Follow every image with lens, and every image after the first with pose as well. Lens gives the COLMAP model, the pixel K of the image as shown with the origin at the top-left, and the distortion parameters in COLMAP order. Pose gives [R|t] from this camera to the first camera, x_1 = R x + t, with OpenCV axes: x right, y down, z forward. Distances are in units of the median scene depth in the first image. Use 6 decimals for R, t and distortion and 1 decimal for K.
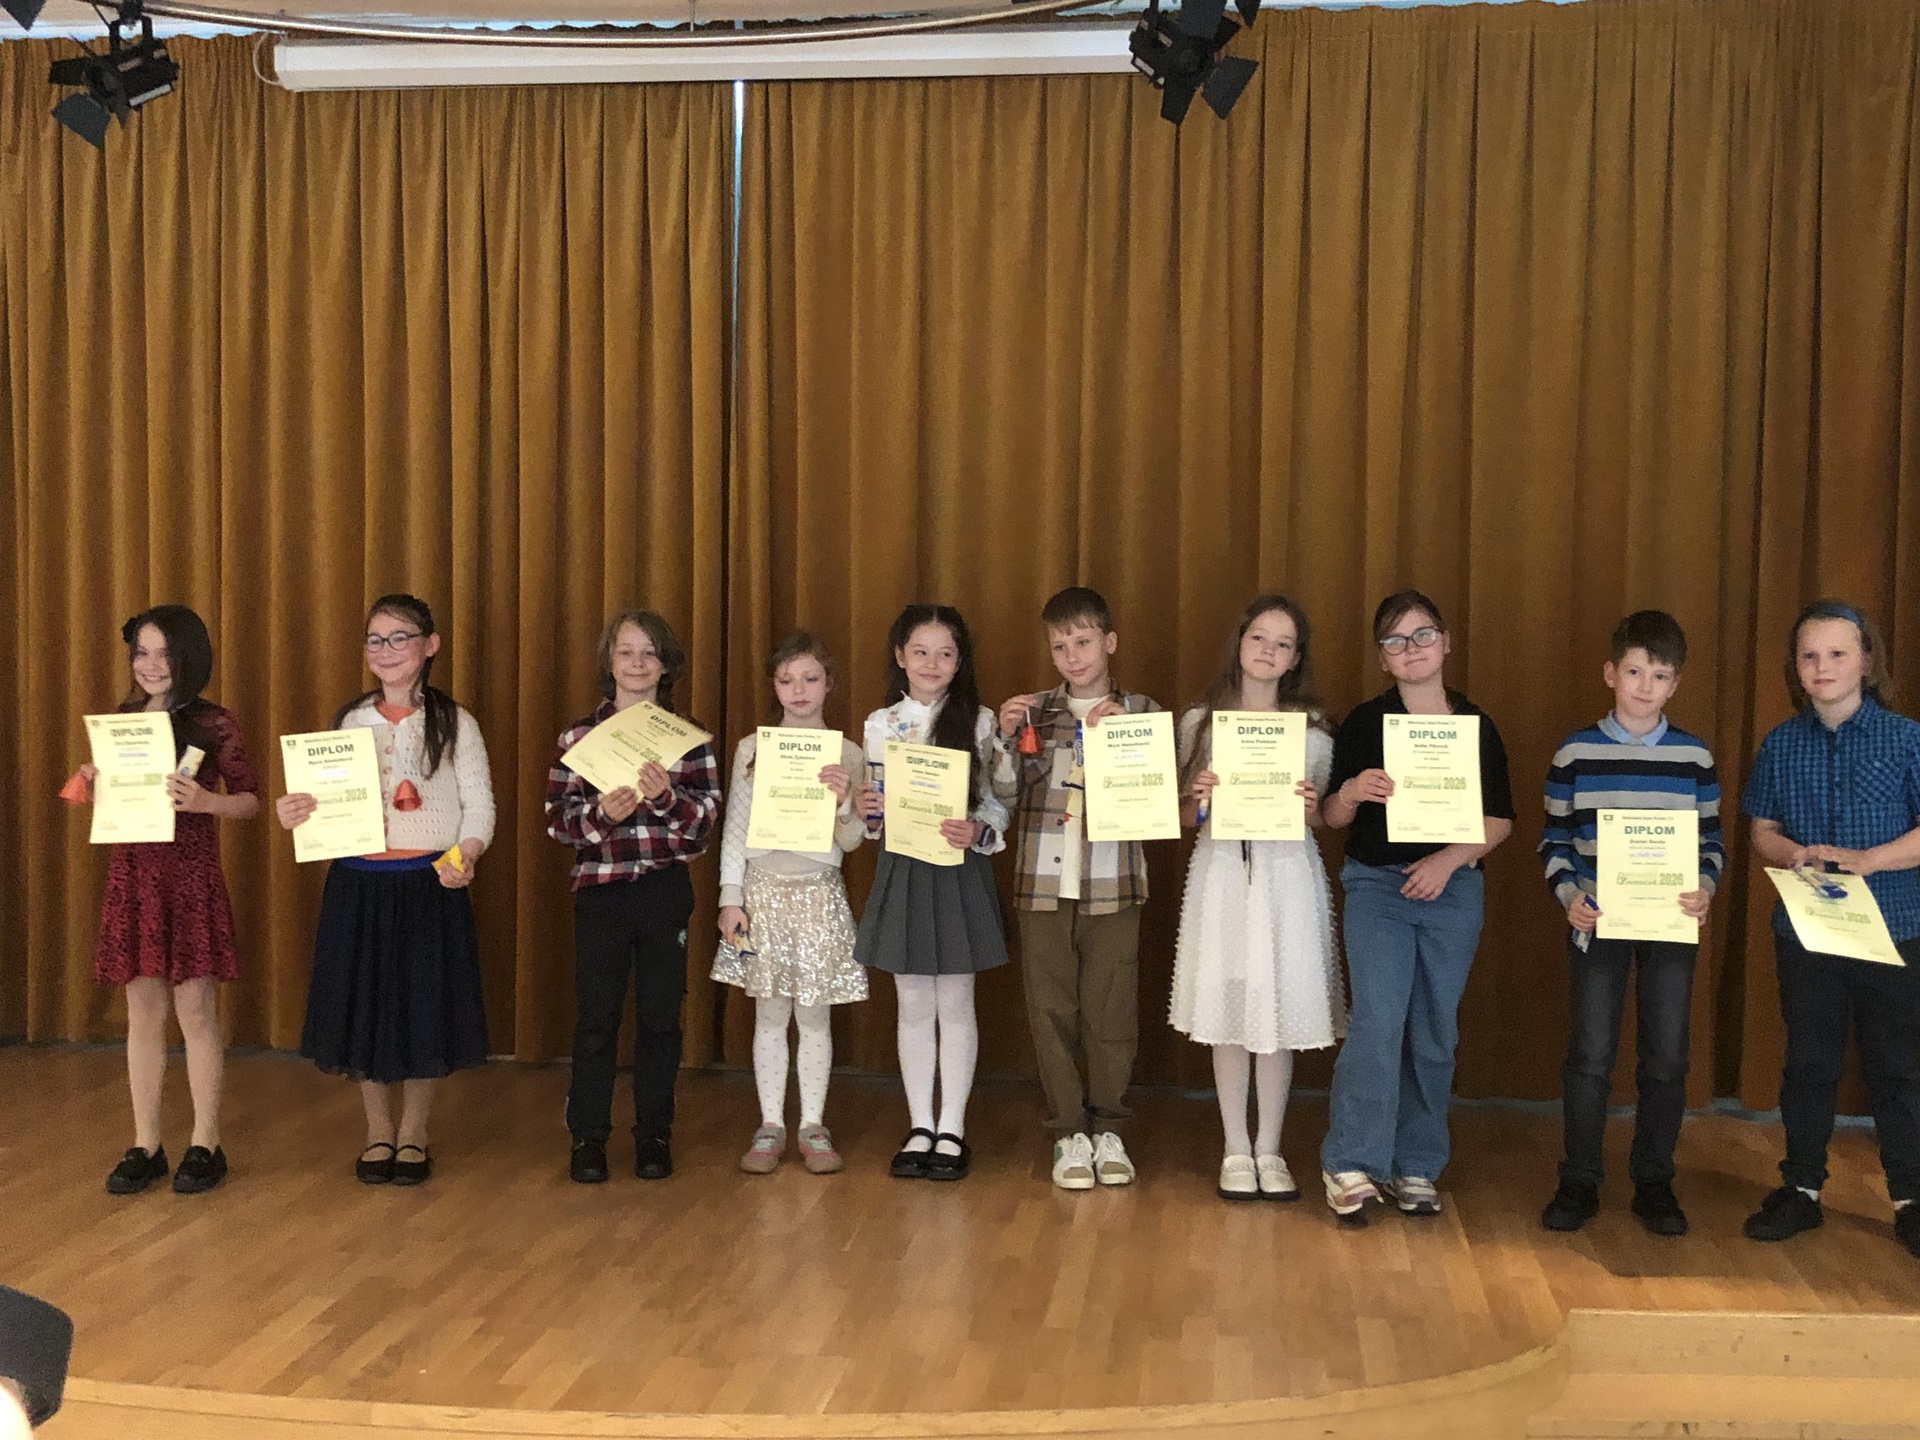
lens RADIAL K [[2204.1, 0, 961.7], [0, 2204.1, 708.0], [0, 0, 1]] dist [-0.000277, 0.000000]
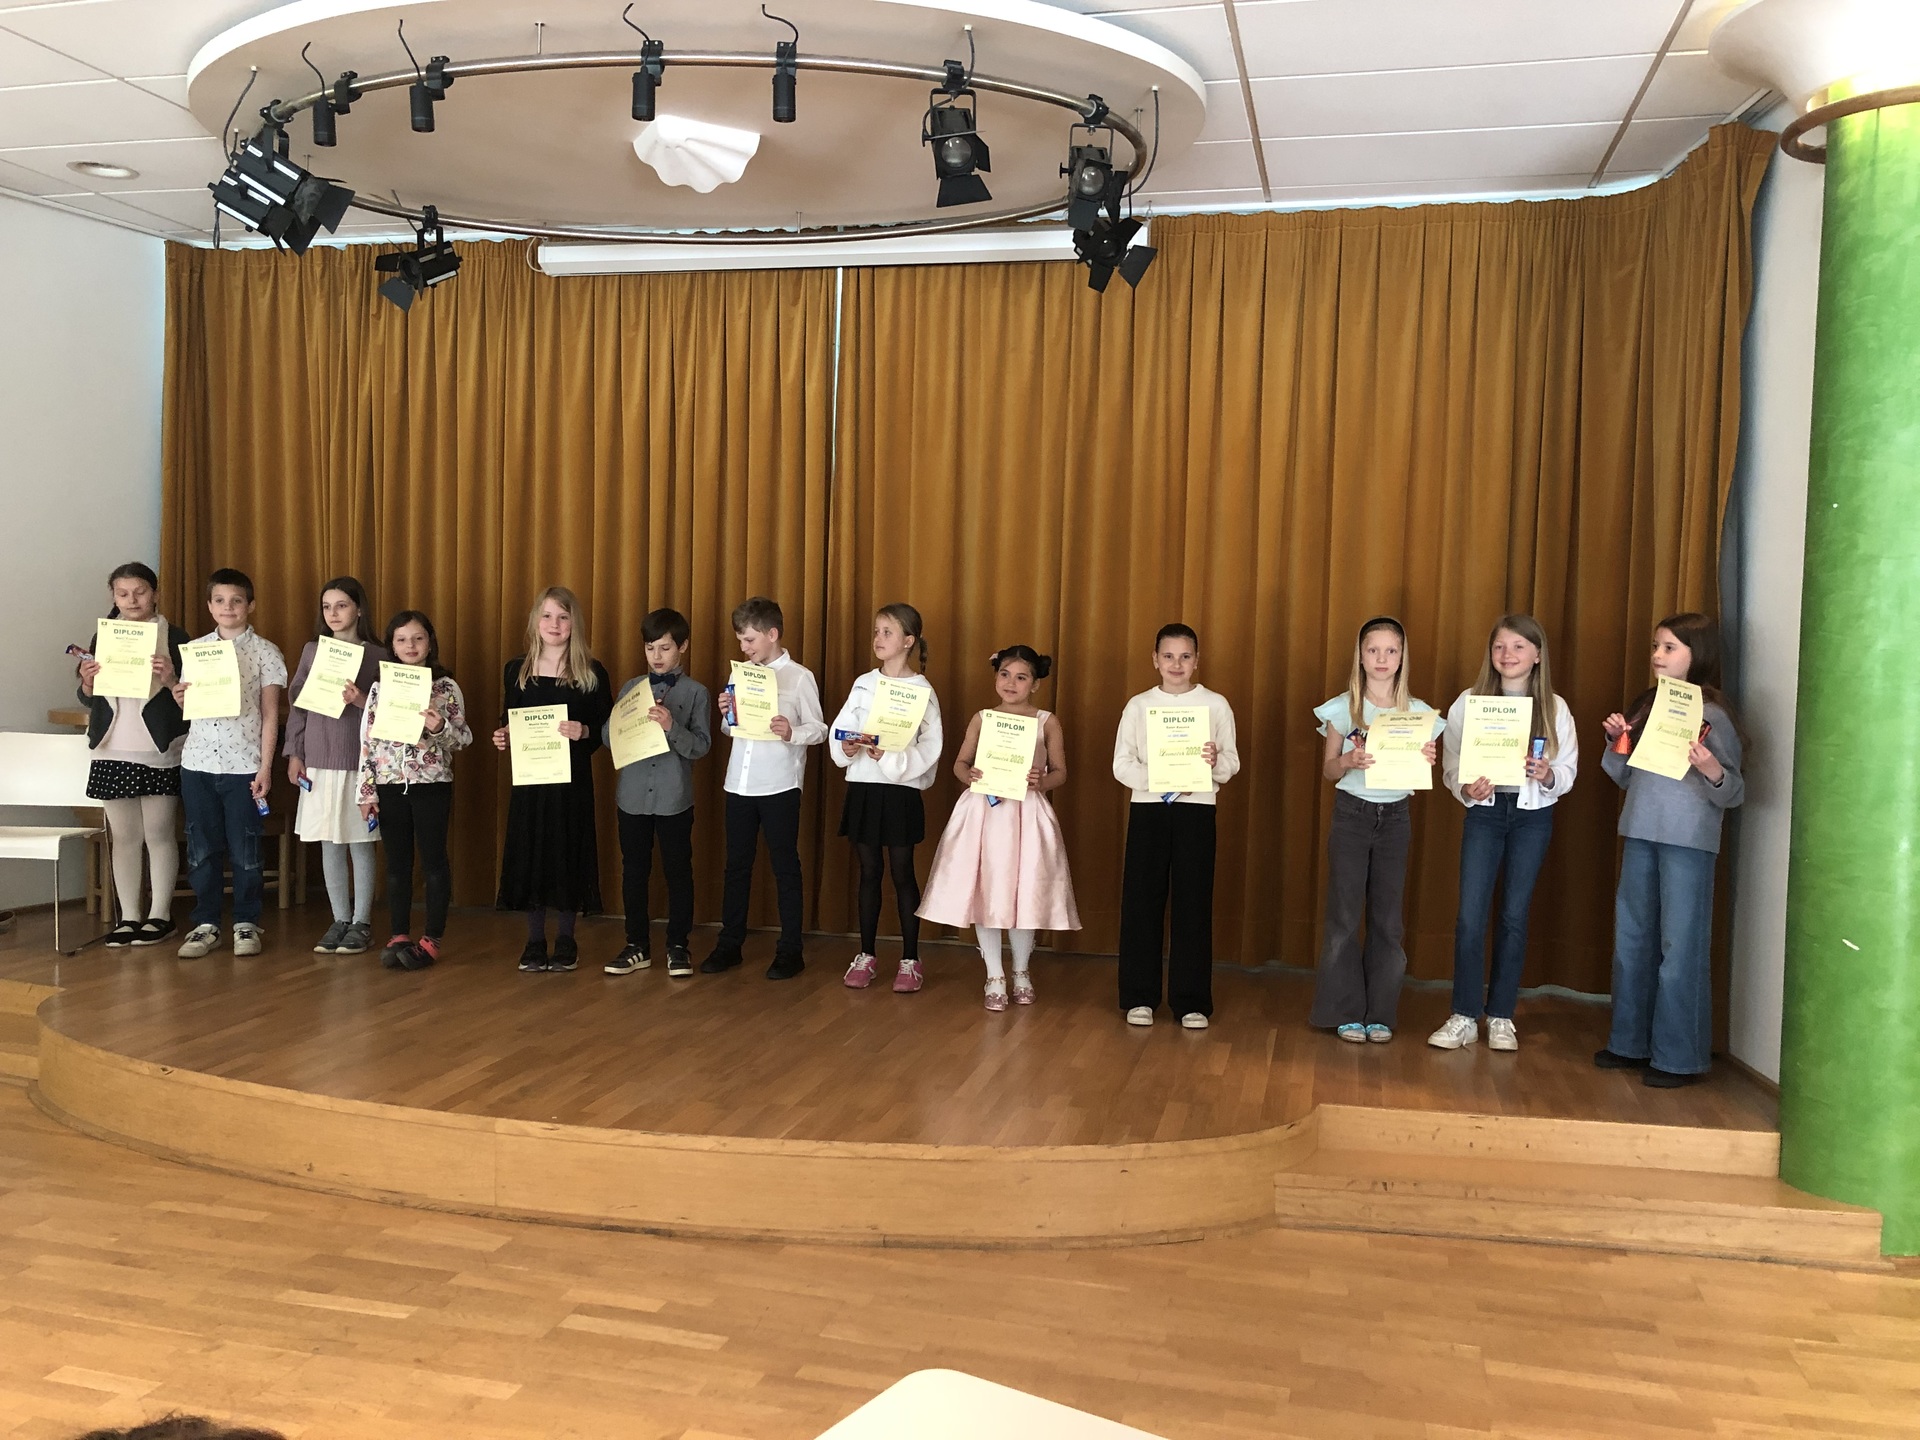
lens RADIAL K [[1559.8, 0, 973.5], [0, 1559.8, 710.0], [0, 0, 1]] dist [0.017637, -0.021427]
pose [[0.994159, 0.021994, -0.105660, 0.121649], [-0.022717, 0.999726, -0.005641, 0.020029], [0.105507, 0.008008, 0.994386, -0.038033]]
